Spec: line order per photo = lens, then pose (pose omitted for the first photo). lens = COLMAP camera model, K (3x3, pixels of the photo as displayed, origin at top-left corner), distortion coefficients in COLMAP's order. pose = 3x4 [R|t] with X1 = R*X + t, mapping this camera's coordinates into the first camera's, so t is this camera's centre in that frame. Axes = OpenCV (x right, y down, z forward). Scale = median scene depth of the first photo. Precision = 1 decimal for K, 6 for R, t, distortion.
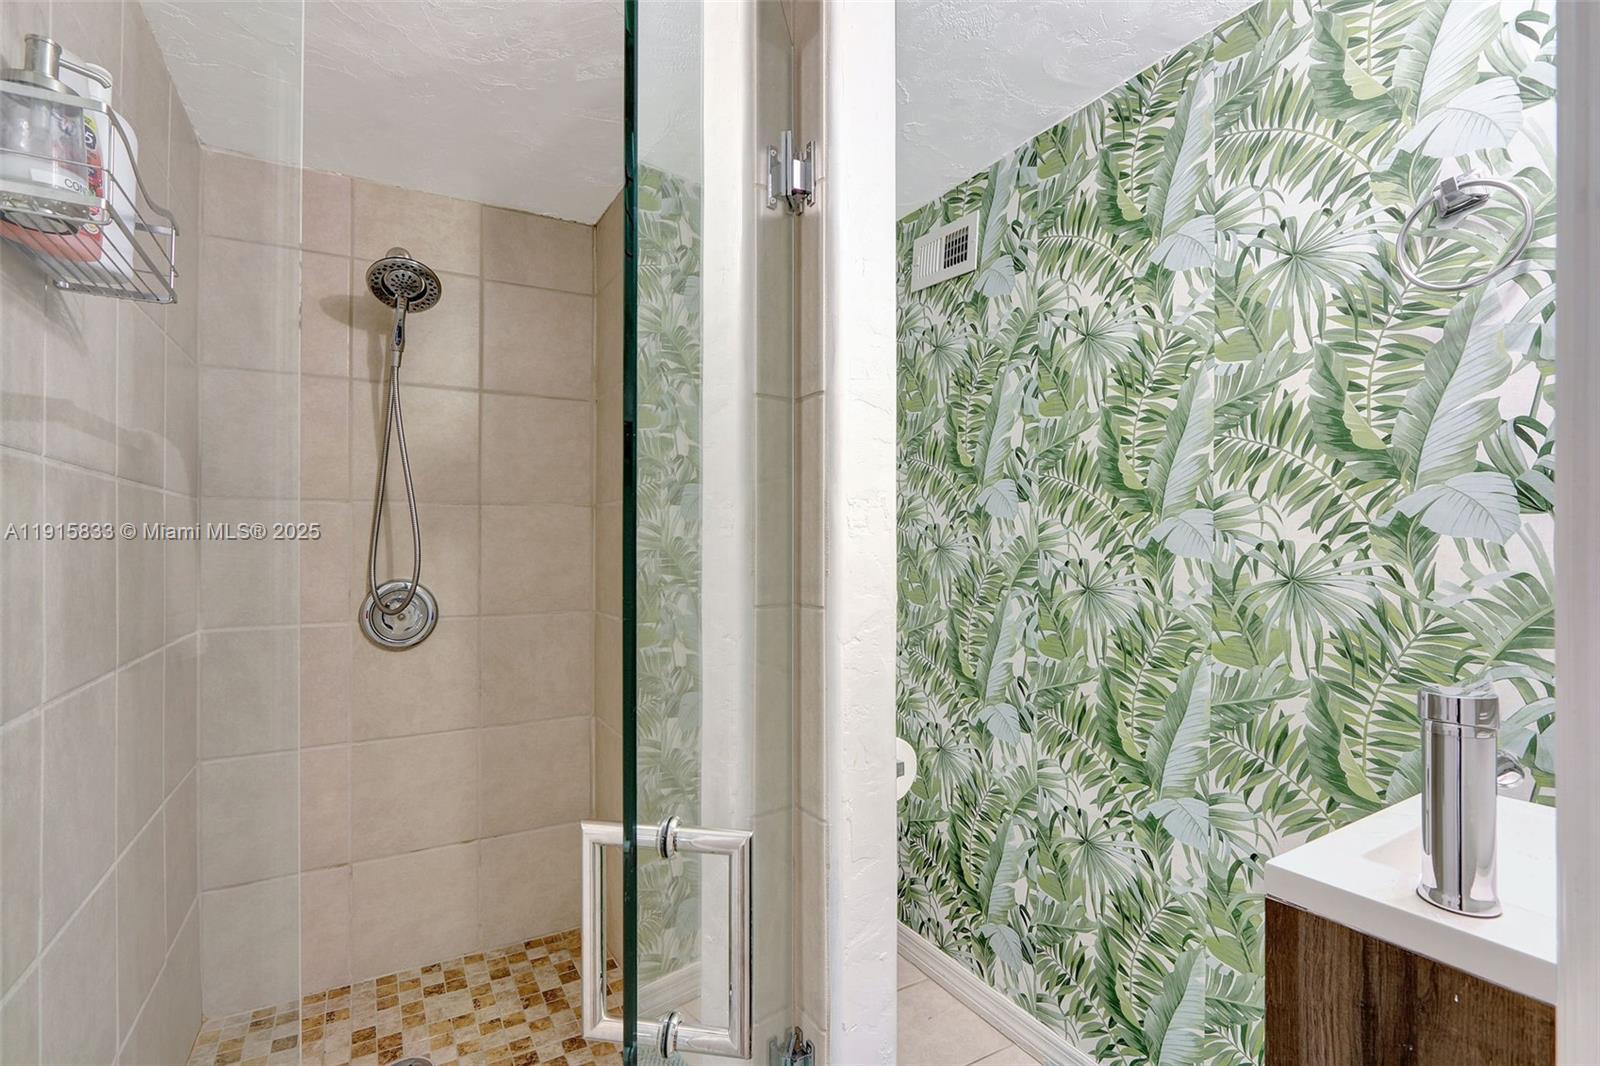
lens RADIAL K [[746.7, 0, 801.6], [0, 746.7, 534.2], [0, 0, 1]] dist [-0.012599, 0.001470]
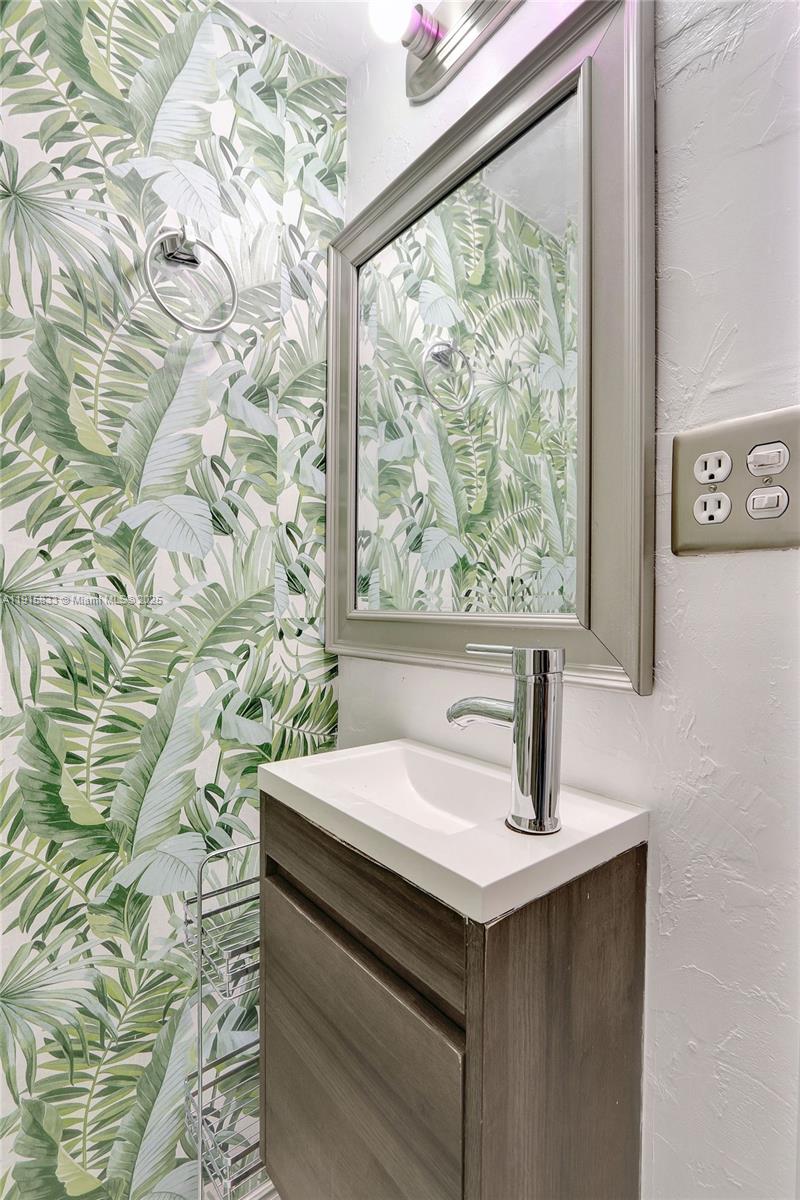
lens RADIAL K [[560.0, 0, 401.4], [0, 560.0, 603.1], [0, 0, 1]] dist [-0.012599, 0.001470]
pose [[-0.139977, 0.009354, 0.990111, 0.009920], [-0.011776, 0.999869, -0.011112, 0.083157], [-0.990085, -0.013215, -0.139849, 0.736190]]
